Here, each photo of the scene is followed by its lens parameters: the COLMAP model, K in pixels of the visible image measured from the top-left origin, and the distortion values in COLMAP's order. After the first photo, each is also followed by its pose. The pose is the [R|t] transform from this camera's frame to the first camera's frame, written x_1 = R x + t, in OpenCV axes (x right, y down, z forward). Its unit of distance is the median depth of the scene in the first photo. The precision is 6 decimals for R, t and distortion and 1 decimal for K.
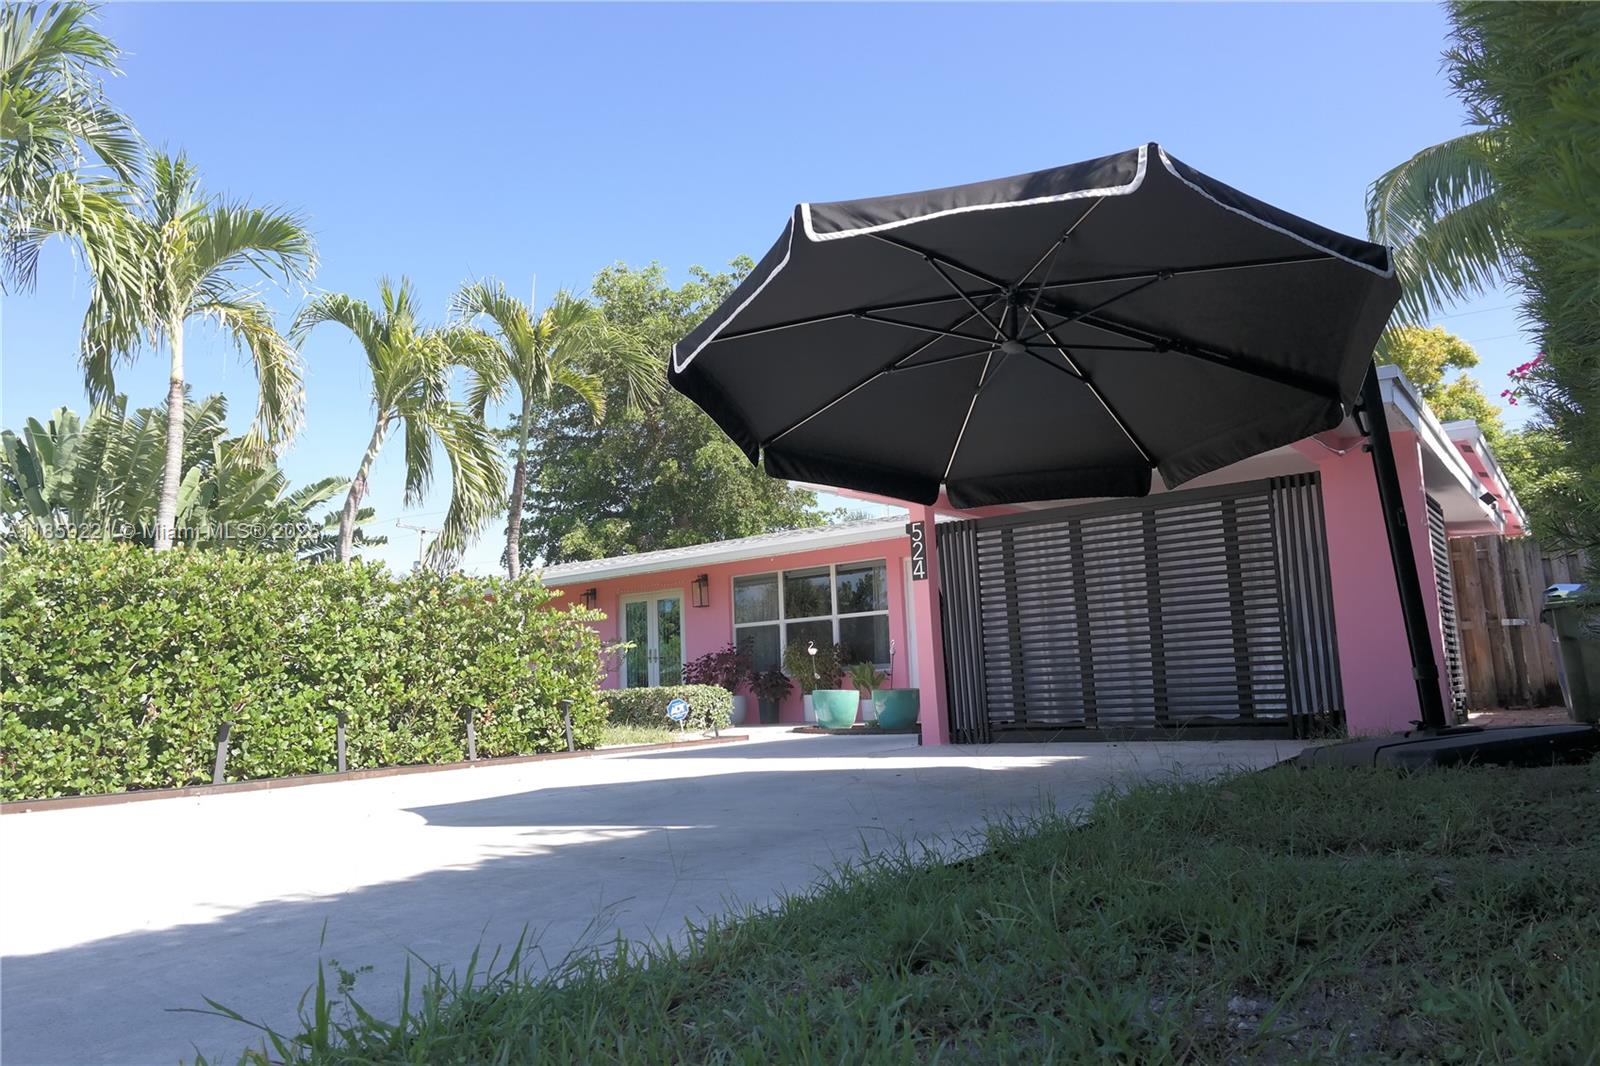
lens RADIAL K [[1110.8, 0, 789.4], [0, 1110.8, 536.7], [0, 0, 1]] dist [-0.006632, -0.001065]
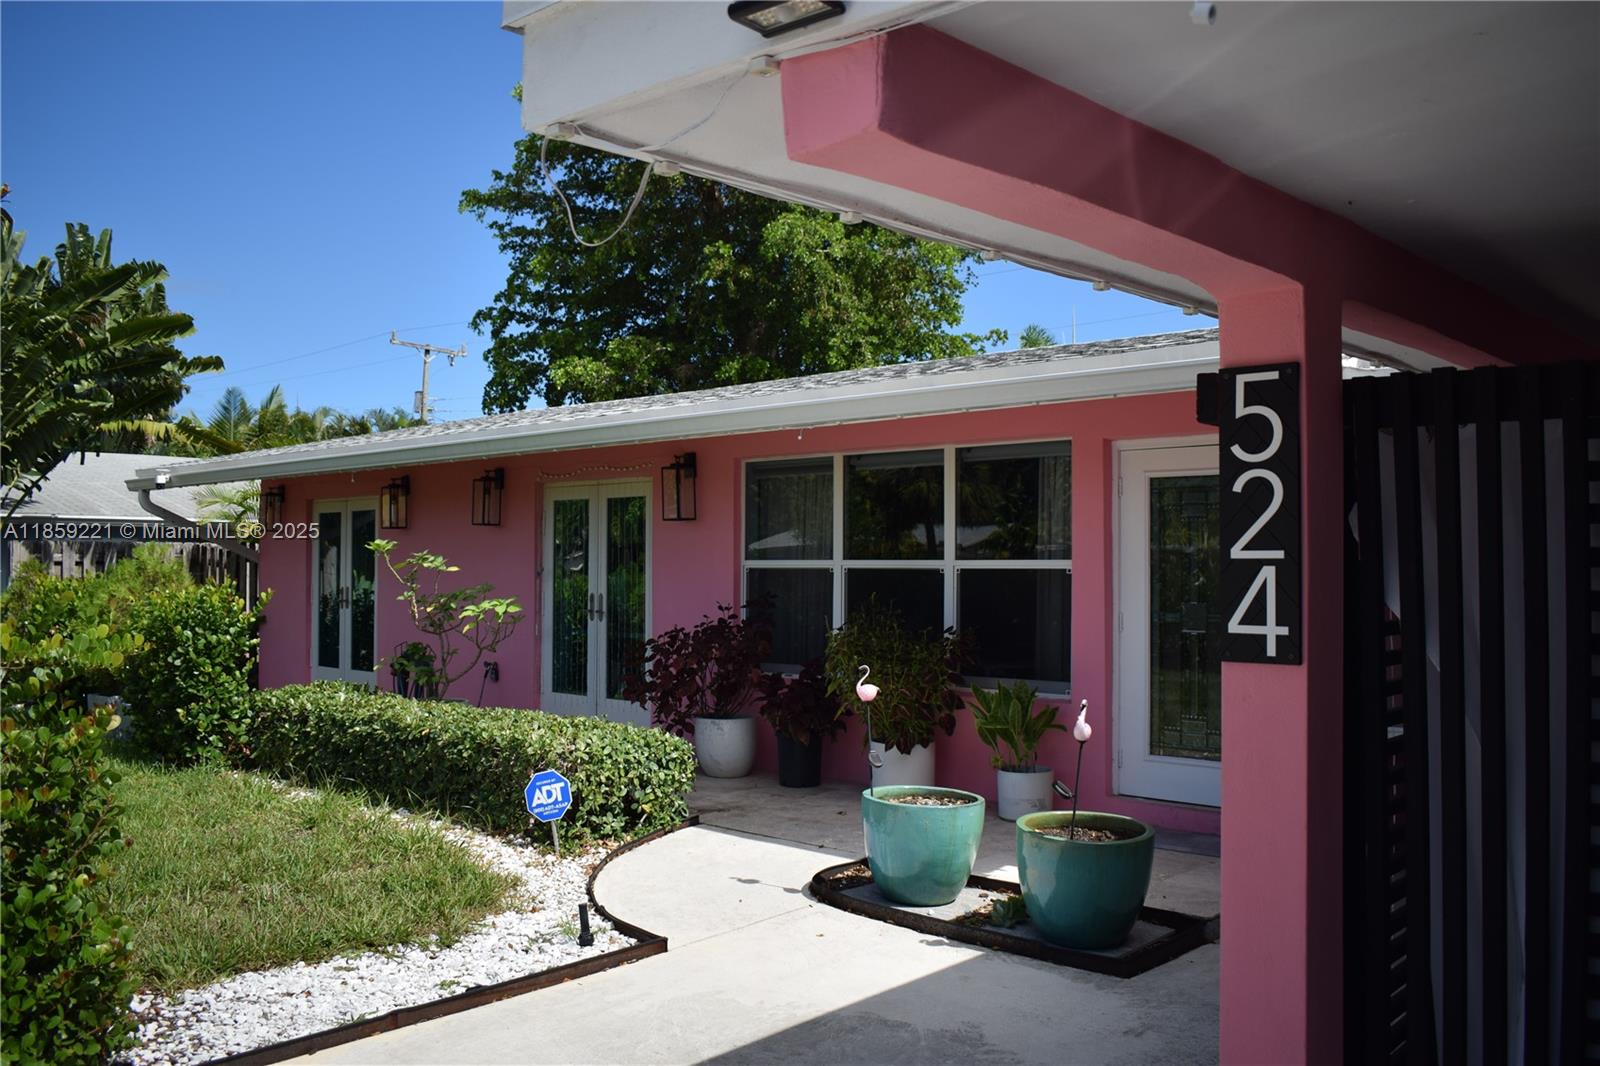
lens RADIAL K [[1398.0, 0, 800.0], [0, 1398.0, 533.0], [0, 0, 1]] dist [-0.103663, 0.000998]
pose [[0.994607, 0.038478, -0.096311, 0.033024], [-0.026754, 0.992390, 0.120197, -0.006139], [0.100203, -0.116972, 0.988067, 0.419274]]
